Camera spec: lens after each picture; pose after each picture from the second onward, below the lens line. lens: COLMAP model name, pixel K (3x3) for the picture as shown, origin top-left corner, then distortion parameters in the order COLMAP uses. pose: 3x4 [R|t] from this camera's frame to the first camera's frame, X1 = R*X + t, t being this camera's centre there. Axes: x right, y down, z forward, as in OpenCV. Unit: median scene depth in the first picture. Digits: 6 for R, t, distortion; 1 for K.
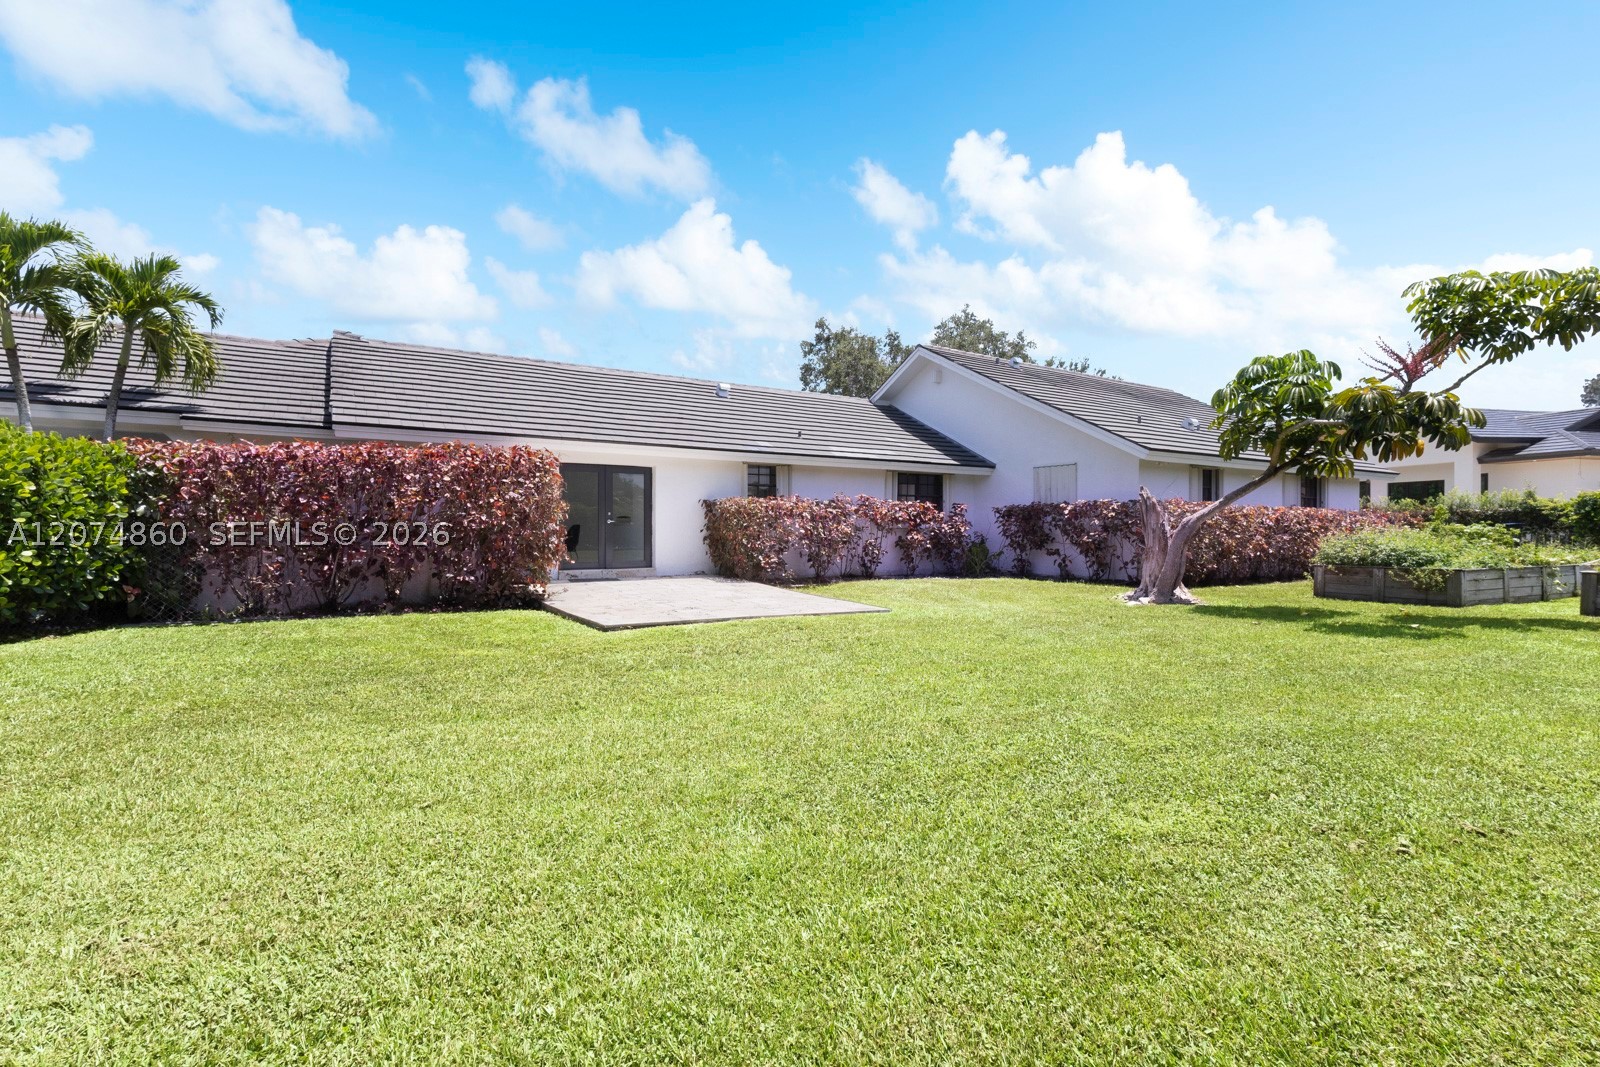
lens RADIAL K [[744.0, 0, 801.1], [0, 744.0, 533.6], [0, 0, 1]] dist [0.010259, -0.000390]
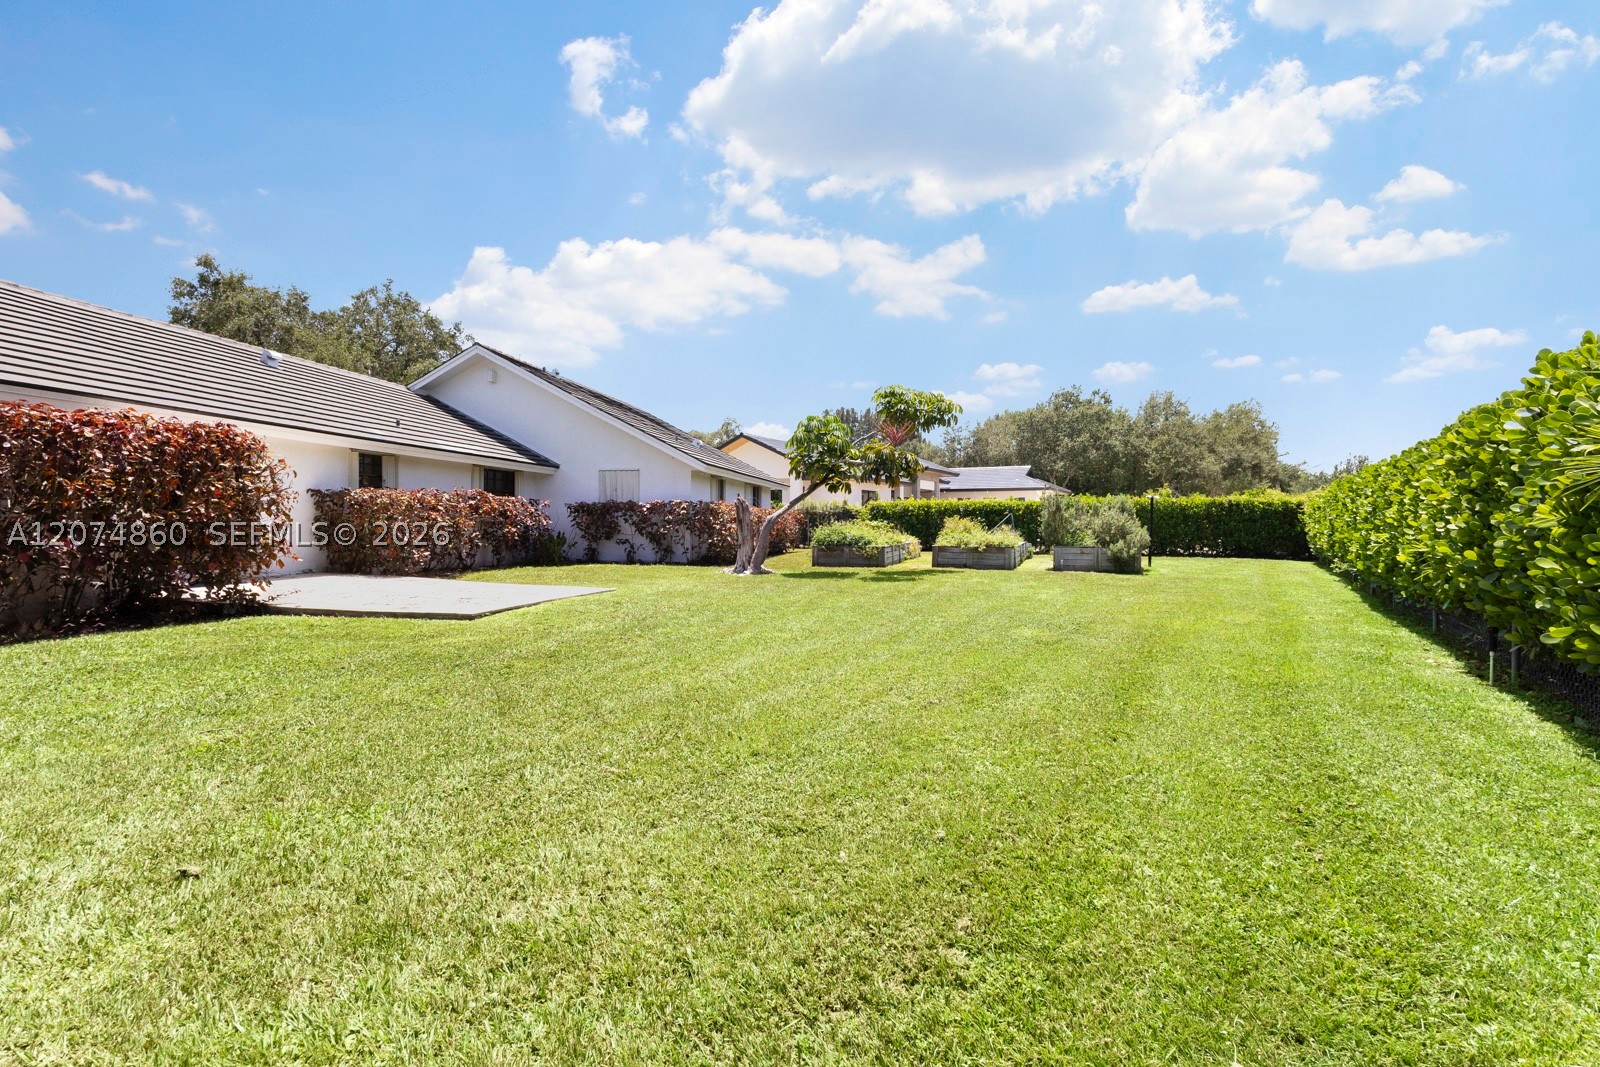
lens RADIAL K [[744.0, 0, 799.1], [0, 744.0, 532.5], [0, 0, 1]] dist [0.010259, -0.000390]
pose [[0.675869, -0.007608, 0.736982, -0.347927], [-0.000299, 0.999944, 0.010598, -0.002432], [-0.737022, -0.007383, 0.675829, -0.032688]]
